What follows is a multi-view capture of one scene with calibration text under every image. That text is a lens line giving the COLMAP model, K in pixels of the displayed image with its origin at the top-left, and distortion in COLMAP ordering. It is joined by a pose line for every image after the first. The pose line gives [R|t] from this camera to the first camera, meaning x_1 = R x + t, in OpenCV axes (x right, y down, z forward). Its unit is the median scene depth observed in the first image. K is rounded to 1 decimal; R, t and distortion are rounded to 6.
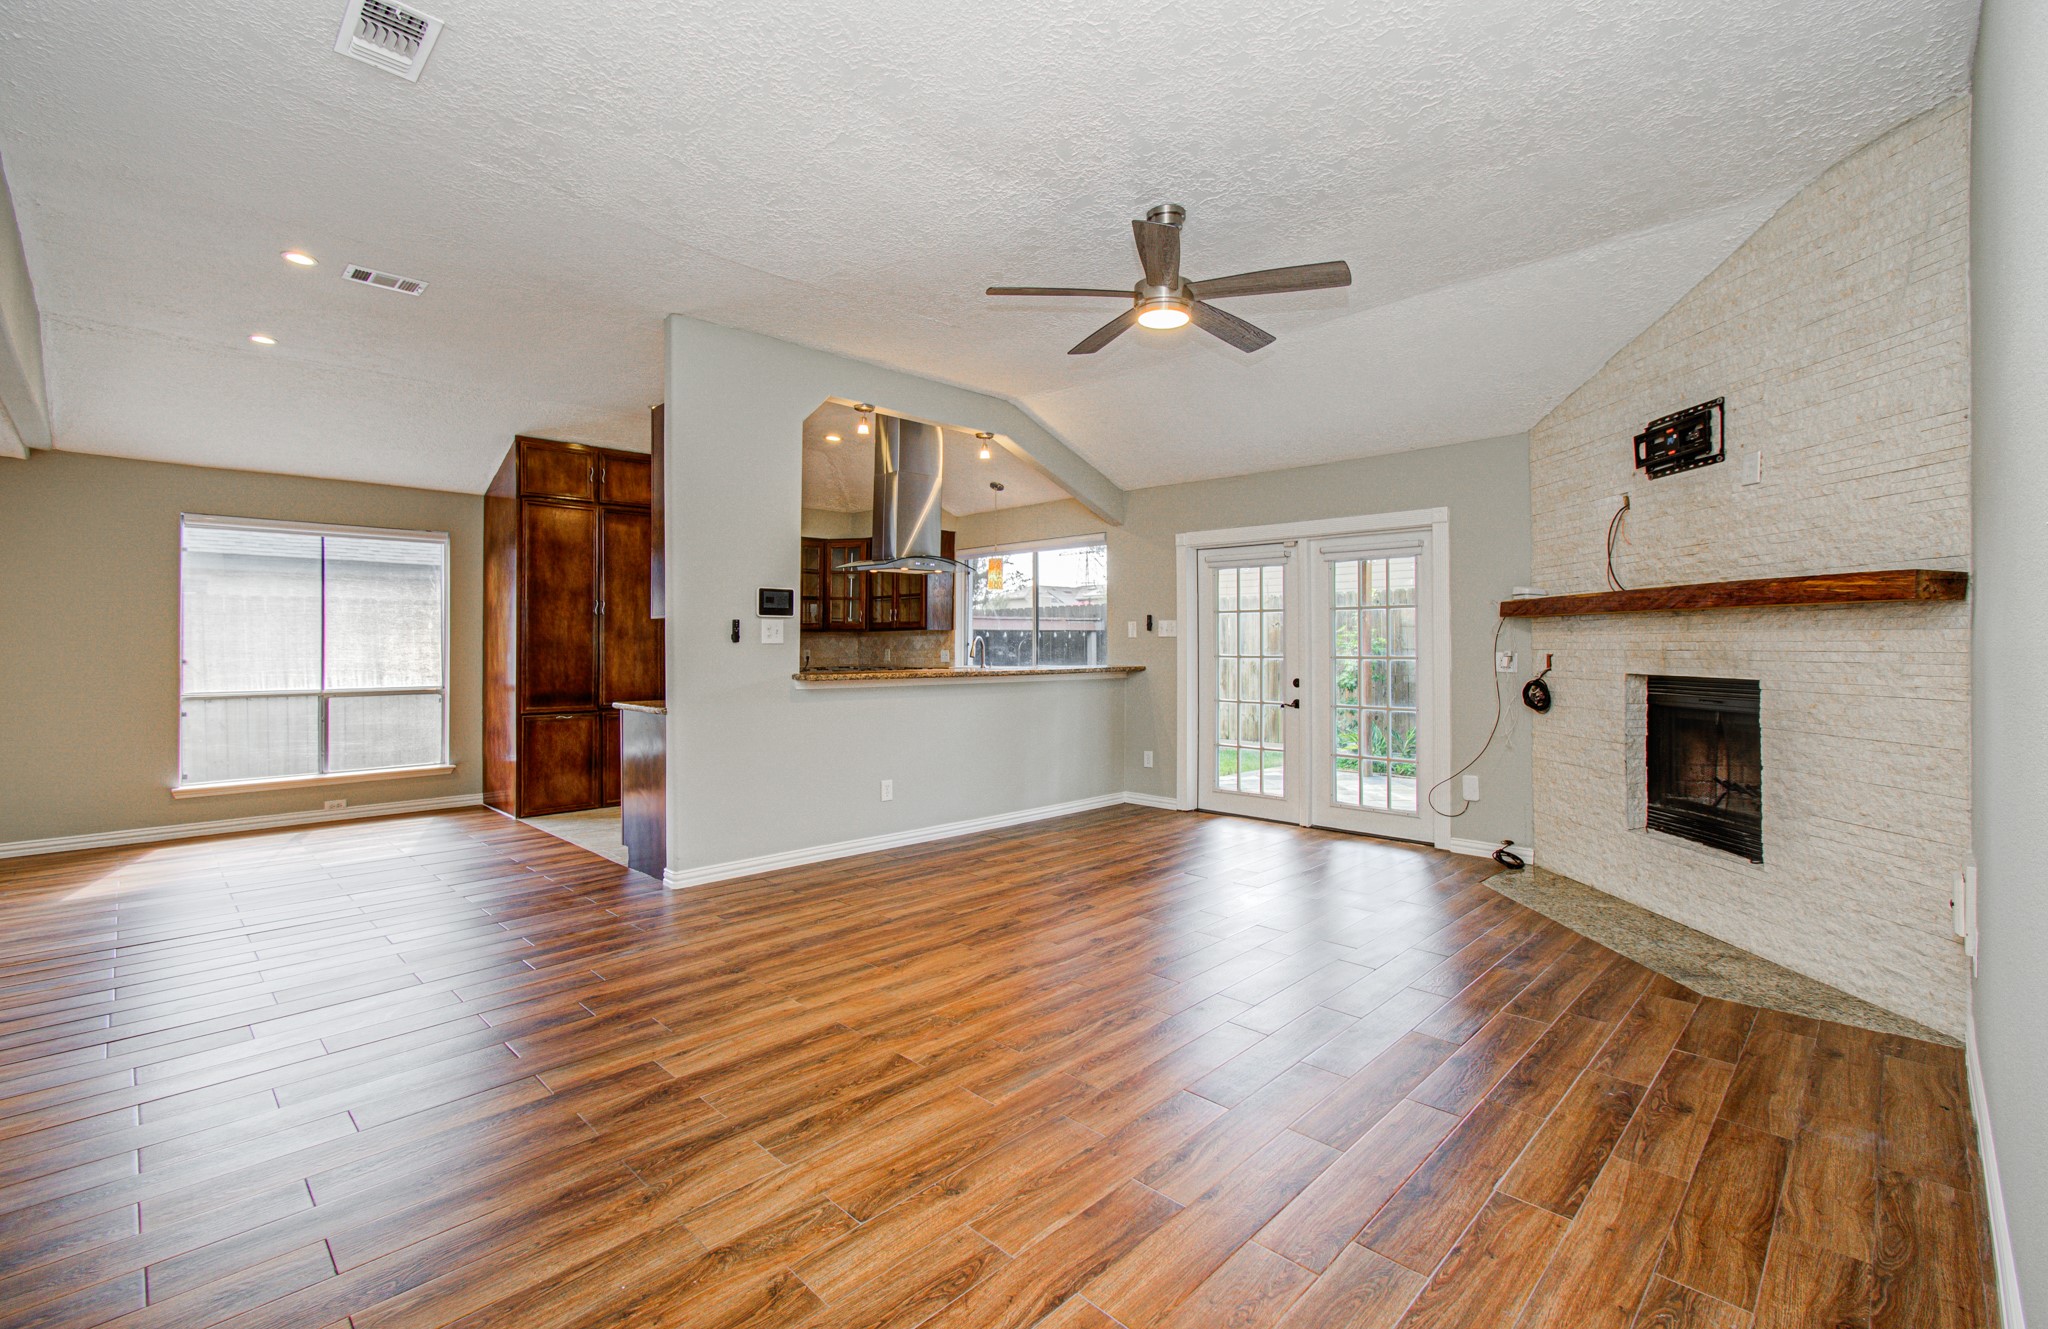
lens RADIAL K [[886.1, 0, 1017.7], [0, 886.1, 647.8], [0, 0, 1]] dist [-0.012209, -0.000782]
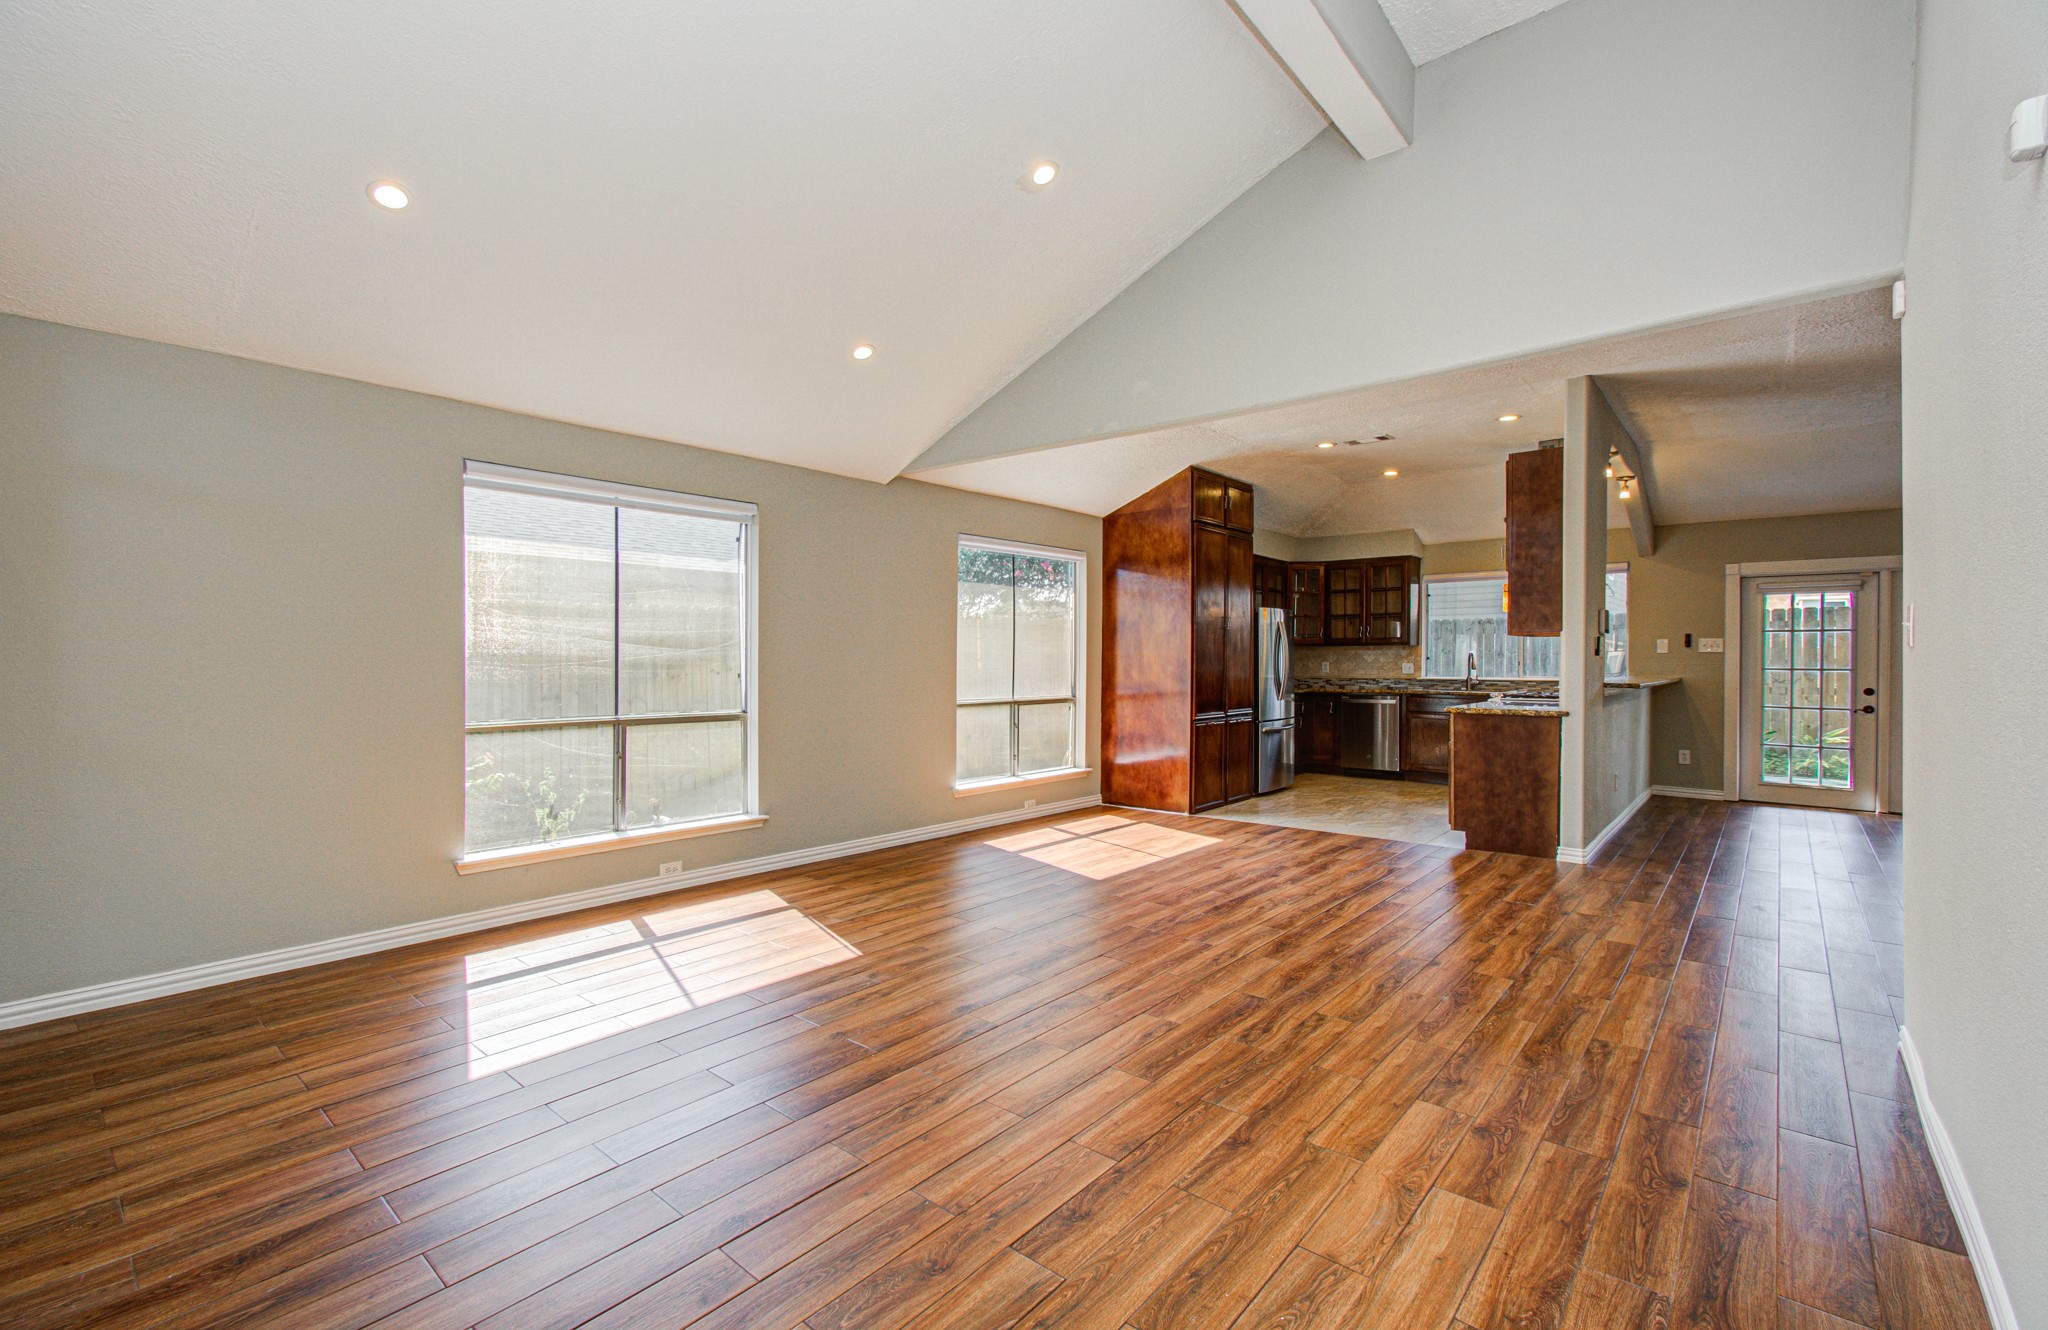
lens RADIAL K [[886.1, 0, 1021.7], [0, 886.1, 669.4], [0, 0, 1]] dist [-0.012209, -0.000782]
pose [[0.997478, 0.002114, 0.070941, -0.825074], [-0.002634, 0.999970, 0.007230, 0.003790], [-0.070924, -0.007398, 0.997454, -0.089500]]
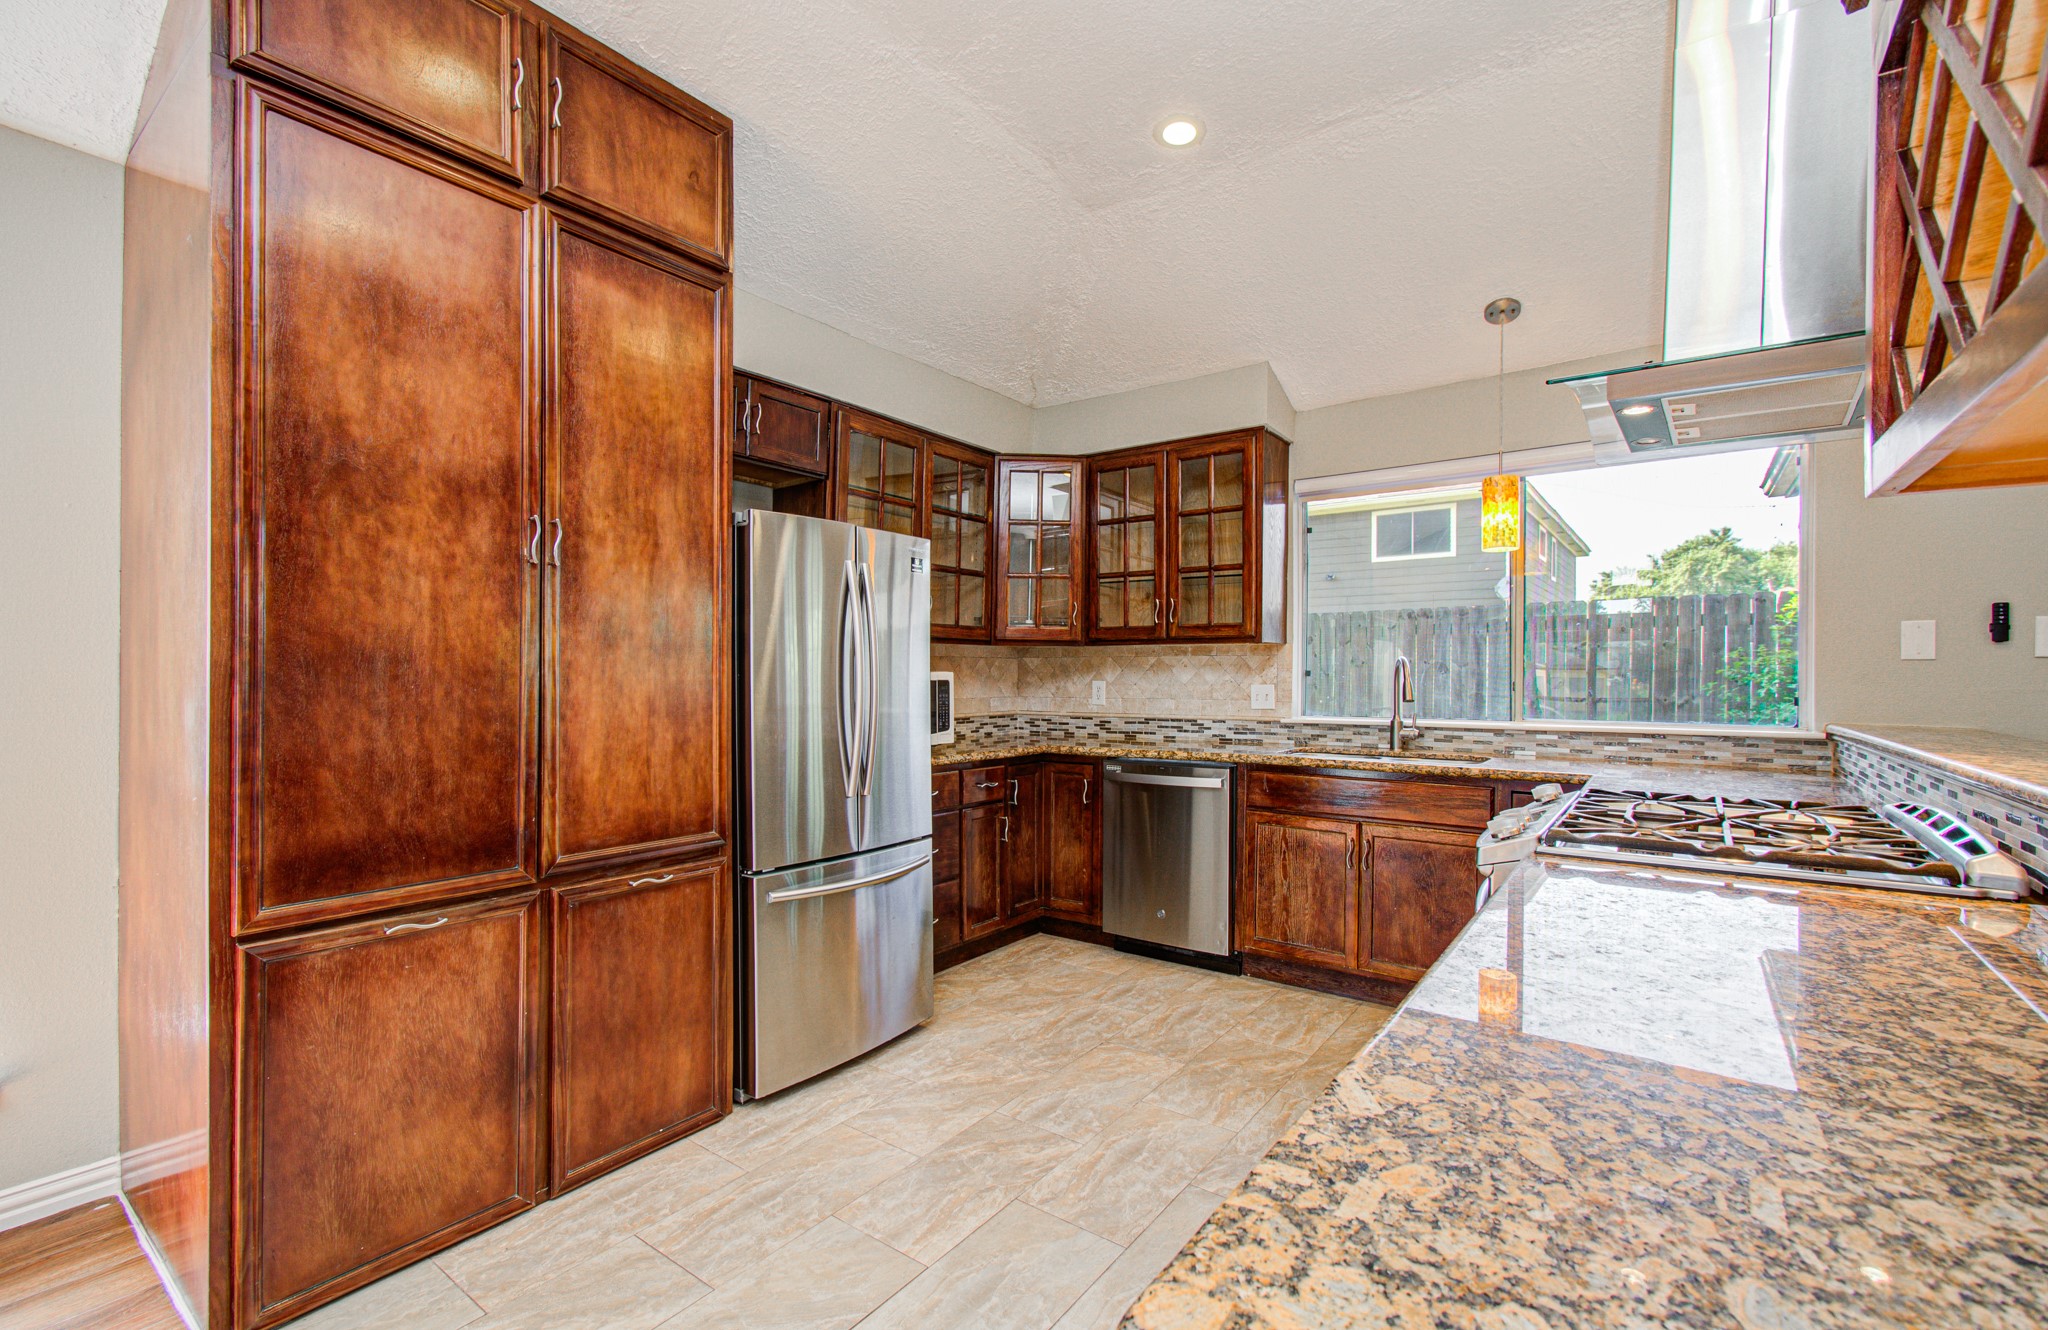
lens RADIAL K [[886.1, 0, 1031.8], [0, 886.1, 684.8], [0, 0, 1]] dist [-0.012209, -0.000782]
pose [[0.987758, 0.003526, 0.155953, -0.363358], [-0.004153, 0.999985, 0.003694, 0.000901], [-0.155938, -0.004296, 0.987758, 0.691906]]
